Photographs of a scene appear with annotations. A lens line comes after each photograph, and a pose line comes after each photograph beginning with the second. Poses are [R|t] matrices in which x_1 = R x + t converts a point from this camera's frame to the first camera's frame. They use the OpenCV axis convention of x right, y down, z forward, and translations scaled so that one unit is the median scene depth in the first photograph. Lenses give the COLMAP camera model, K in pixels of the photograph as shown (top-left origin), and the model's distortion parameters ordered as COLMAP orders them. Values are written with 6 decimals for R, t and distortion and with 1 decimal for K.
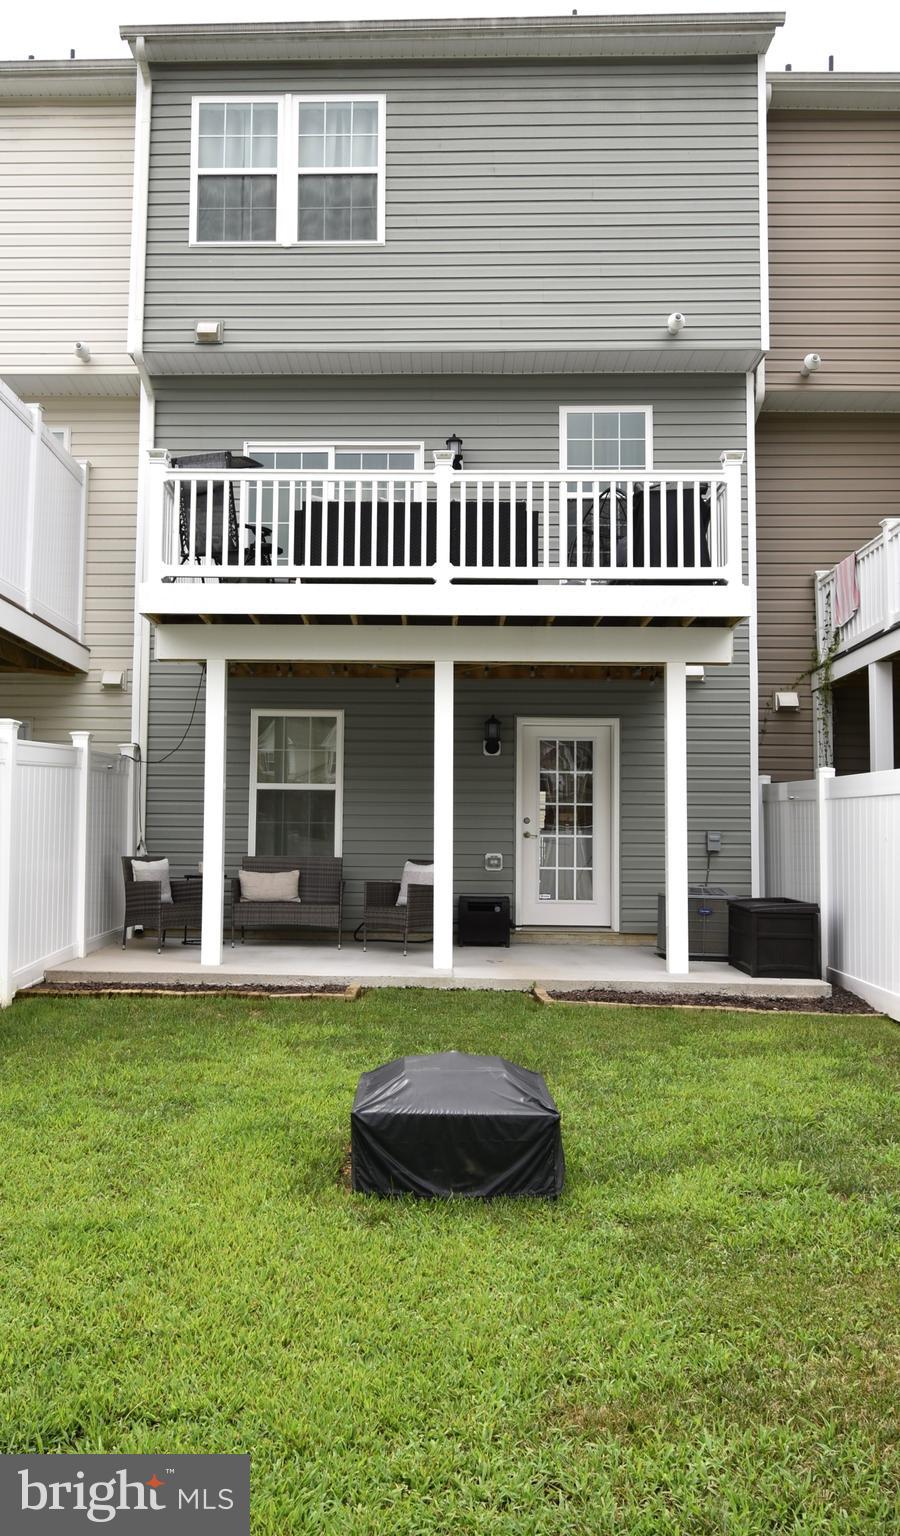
lens RADIAL K [[1328.8, 0, 389.2], [0, 1328.8, 765.5], [0, 0, 1]] dist [0.005852, -0.022225]
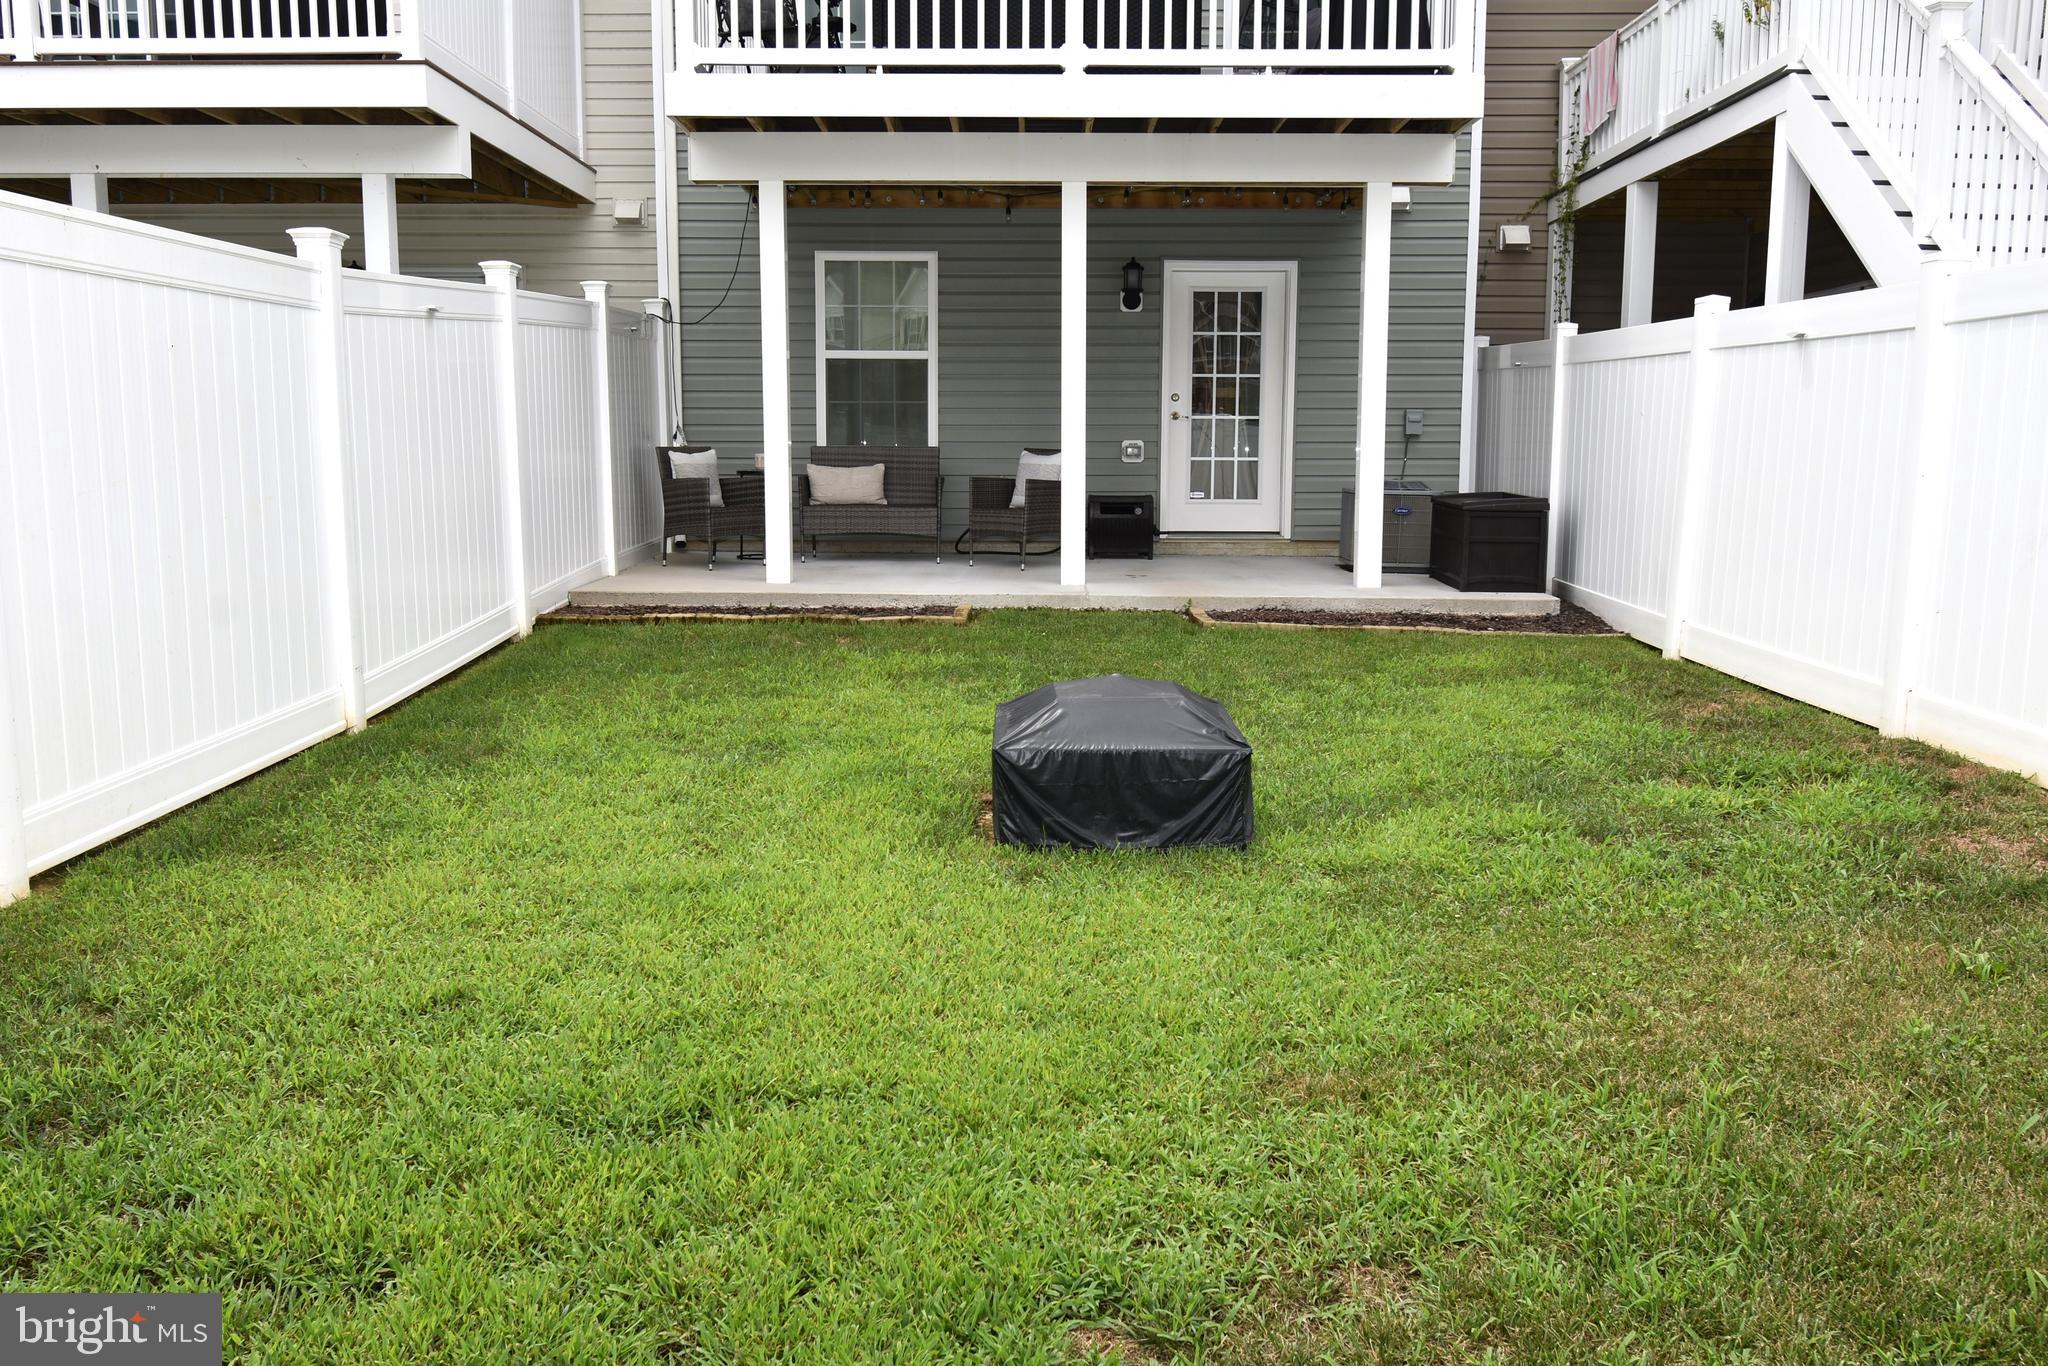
lens RADIAL K [[1687.2, 0, 1024.0], [0, 1687.2, 683.0], [0, 0, 1]] dist [0.004005, -0.005723]
pose [[0.999615, -0.011298, 0.025359, -0.015251], [0.005954, 0.979438, 0.201657, 0.007071], [-0.027115, -0.201428, 0.979128, 0.003679]]
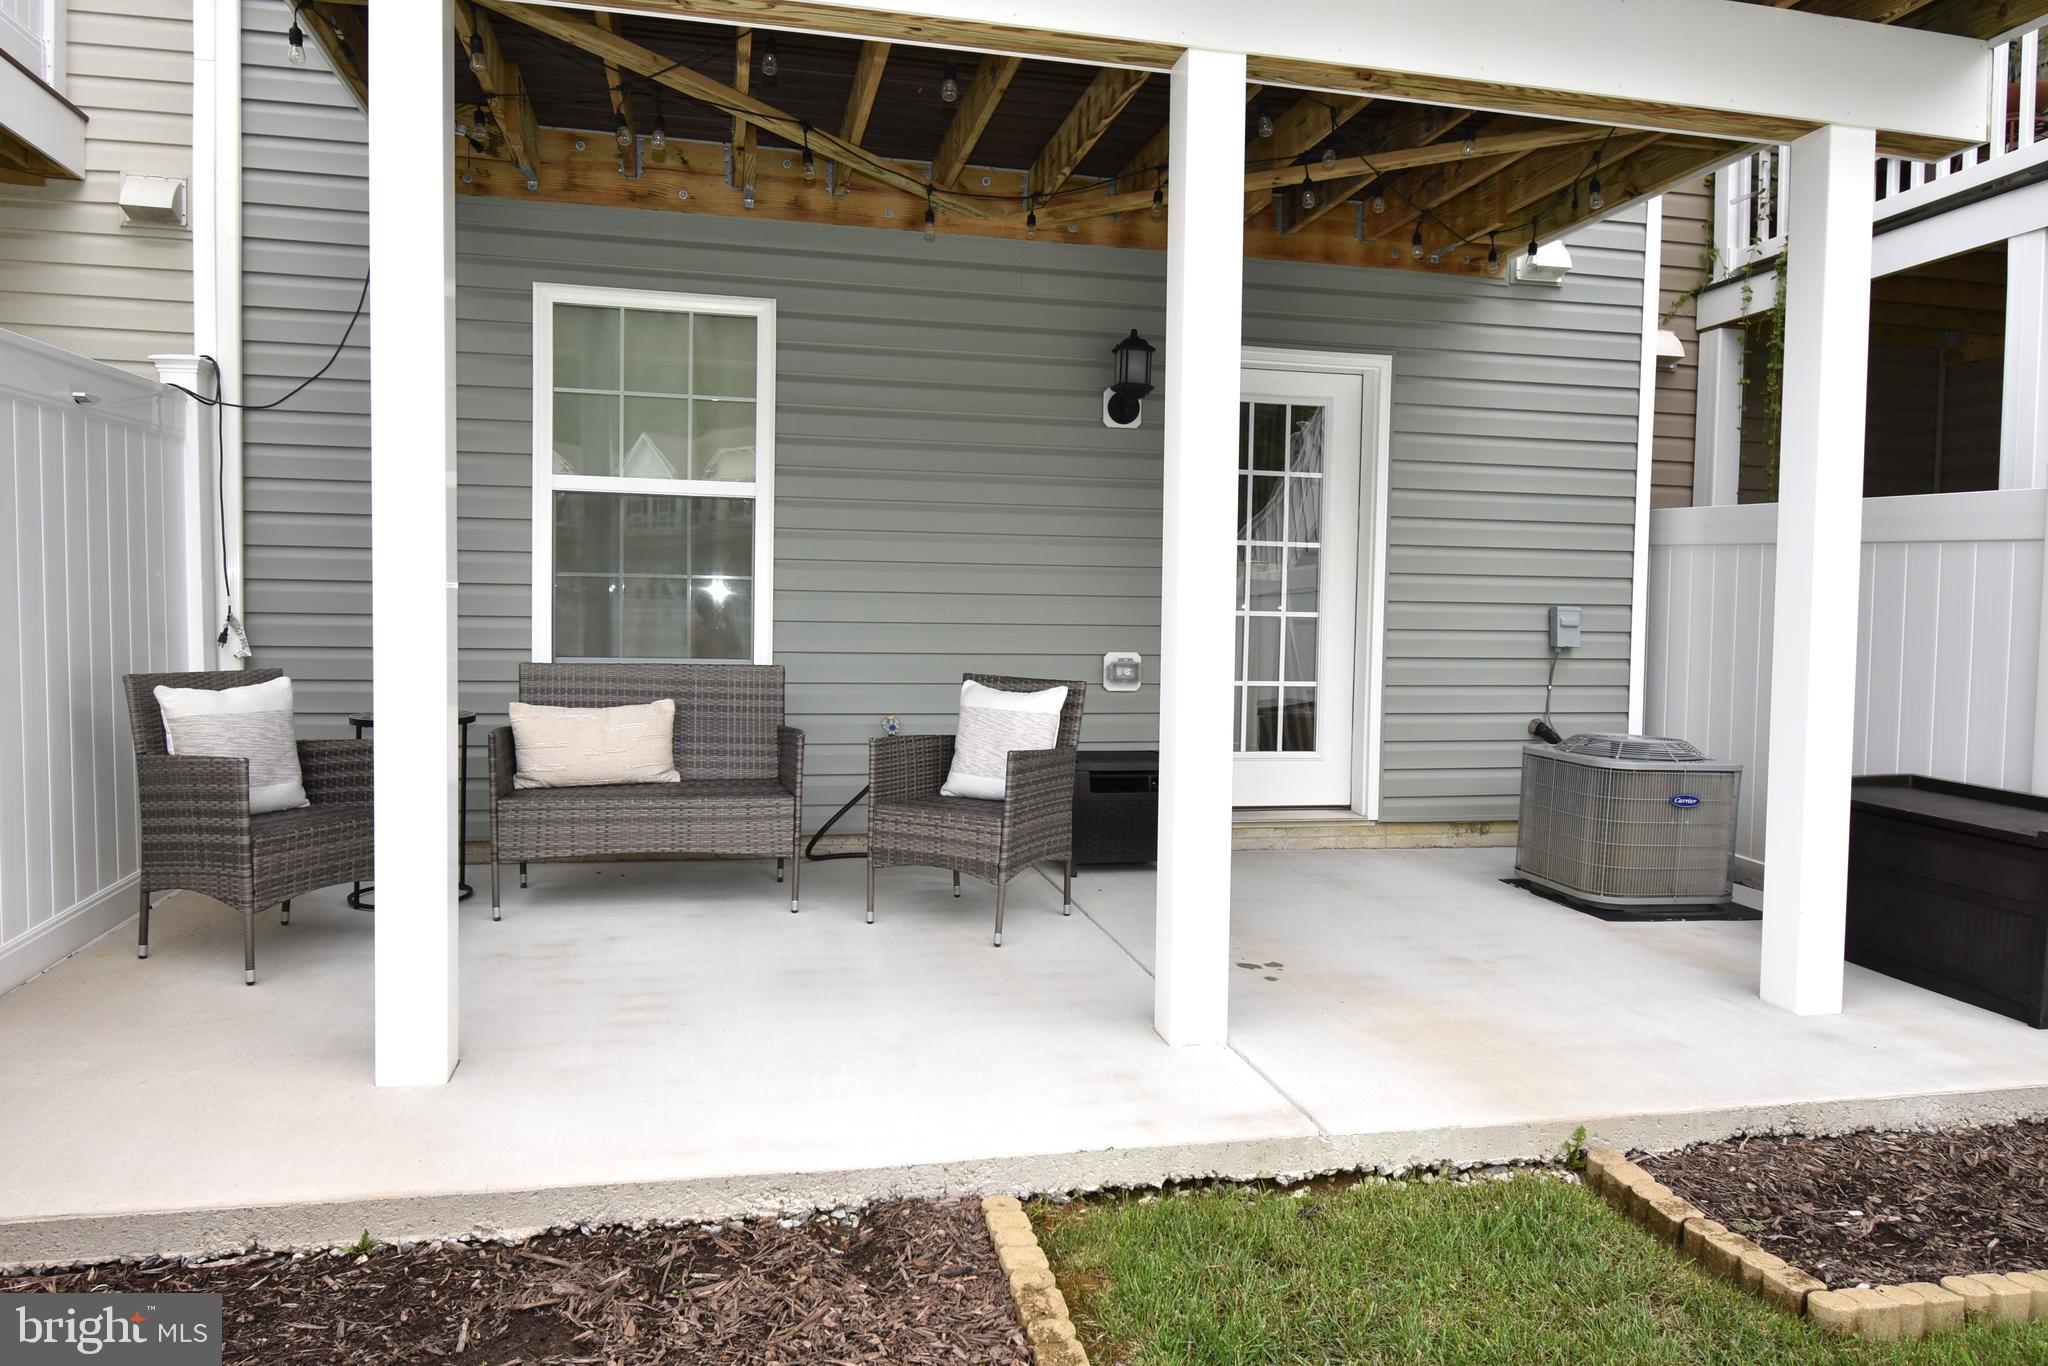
lens RADIAL K [[1360.1, 0, 1024.1], [0, 1360.1, 674.5], [0, 0, 1]] dist [-0.002909, -0.002685]
pose [[0.967741, -0.004400, 0.251911, -0.085086], [-0.025093, 0.993193, 0.113745, 0.029387], [-0.250696, -0.116397, 0.961043, 0.732636]]
